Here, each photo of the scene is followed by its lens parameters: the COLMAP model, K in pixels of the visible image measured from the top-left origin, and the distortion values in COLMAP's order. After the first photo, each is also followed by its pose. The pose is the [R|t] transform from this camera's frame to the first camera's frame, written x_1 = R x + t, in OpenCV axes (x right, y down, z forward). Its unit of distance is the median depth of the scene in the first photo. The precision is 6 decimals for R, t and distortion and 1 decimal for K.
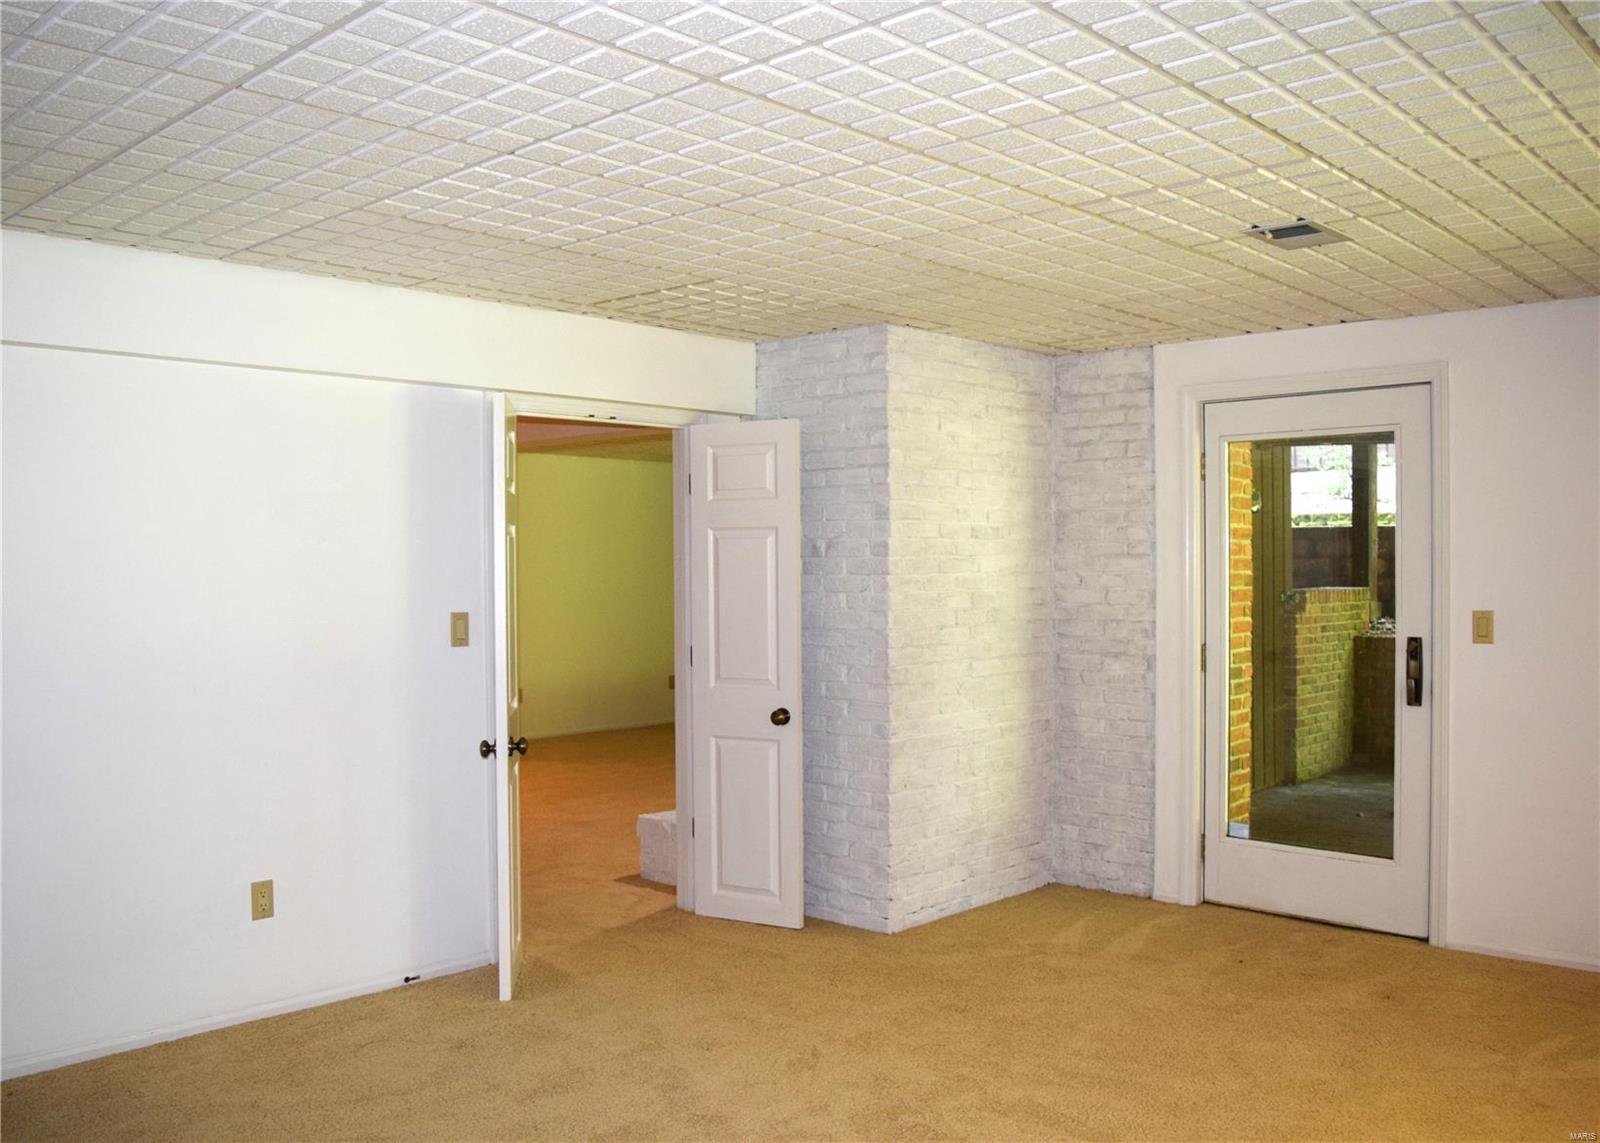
lens RADIAL K [[1343.2, 0, 797.2], [0, 1343.2, 573.4], [0, 0, 1]] dist [-0.068138, 0.007208]
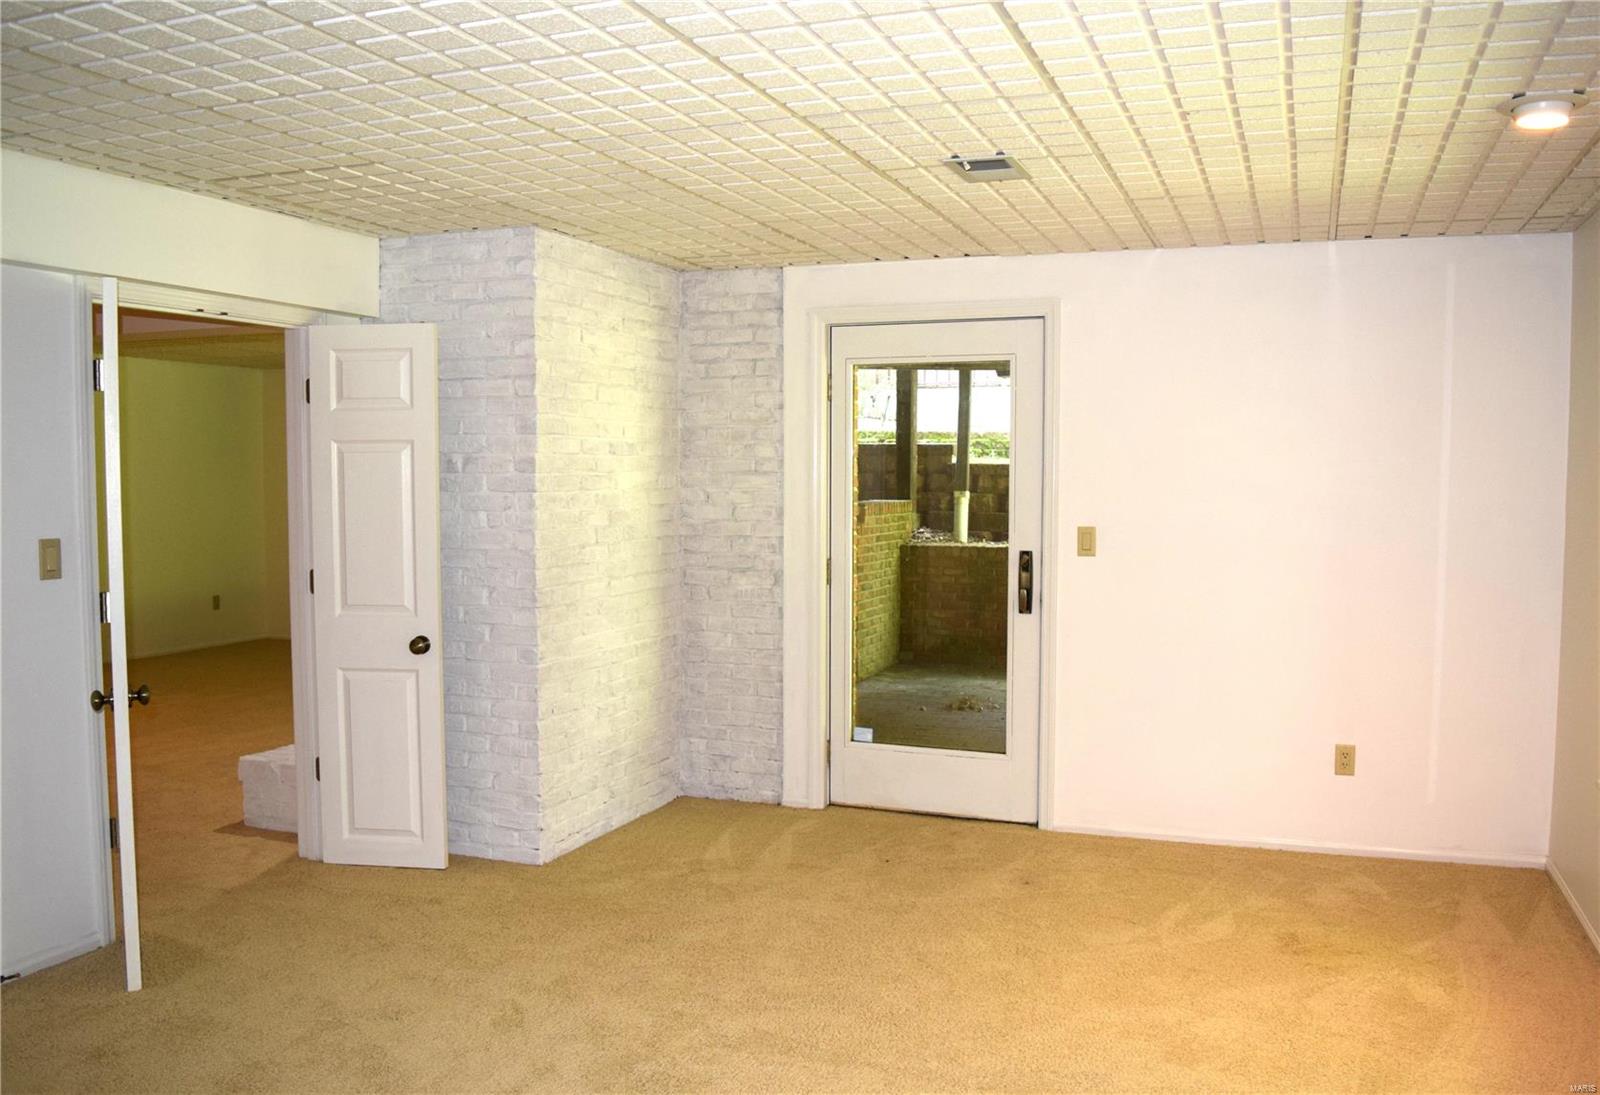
lens RADIAL K [[1289.1, 0, 804.1], [0, 1289.1, 543.8], [0, 0, 1]] dist [-0.079474, 0.015491]
pose [[0.927126, -0.012912, 0.374527, -0.095282], [-0.005195, 0.998867, 0.047296, -0.006521], [-0.374713, -0.045796, 0.926009, 0.082128]]
